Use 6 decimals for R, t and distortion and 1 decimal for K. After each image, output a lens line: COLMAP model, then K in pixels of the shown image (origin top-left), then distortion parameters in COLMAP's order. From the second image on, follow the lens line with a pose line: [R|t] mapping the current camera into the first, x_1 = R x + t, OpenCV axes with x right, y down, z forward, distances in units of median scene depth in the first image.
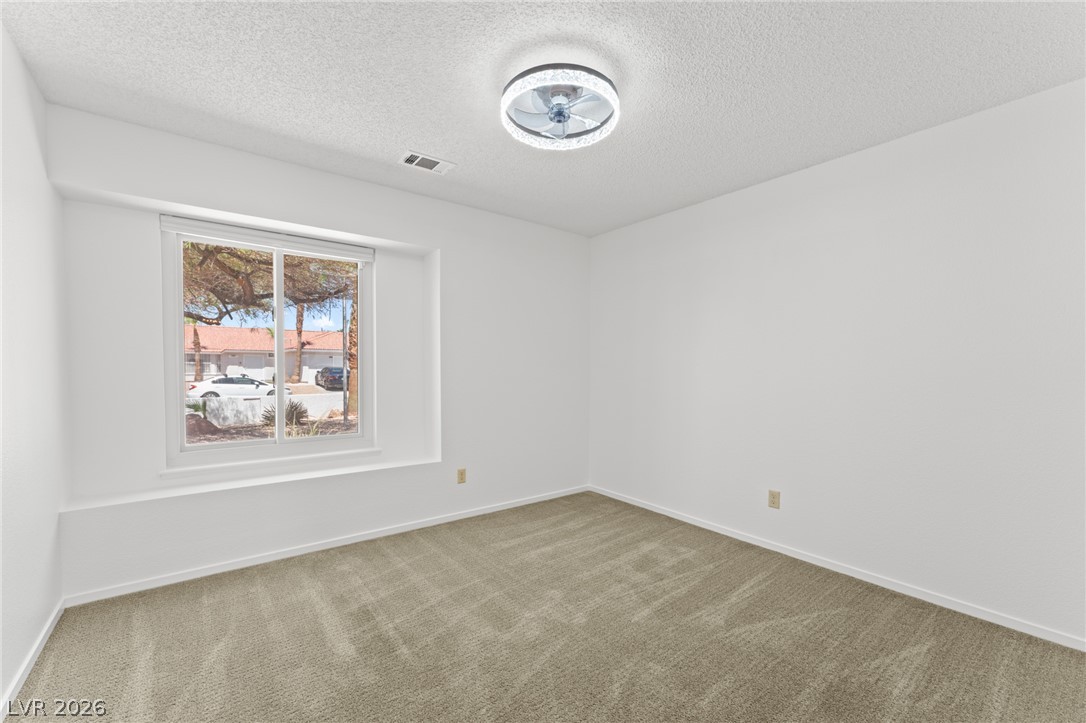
lens RADIAL K [[436.5, 0, 543.0], [0, 436.5, 361.5], [0, 0, 1]] dist [-0.002812, -0.000239]
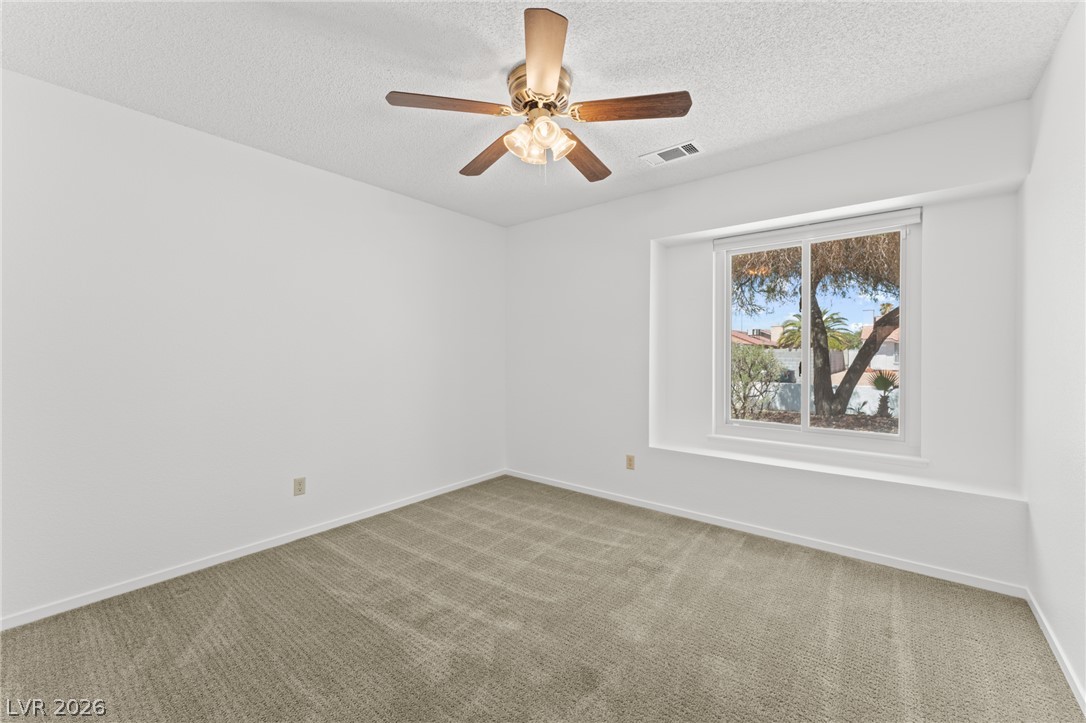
lens RADIAL K [[436.5, 0, 543.0], [0, 436.5, 361.5], [0, 0, 1]] dist [-0.002812, -0.000239]
pose [[0.263067, 0.016368, -0.964639, 0.232301], [0.010103, 0.999755, 0.019719, -0.000107], [0.964725, -0.014933, 0.262837, 0.161944]]
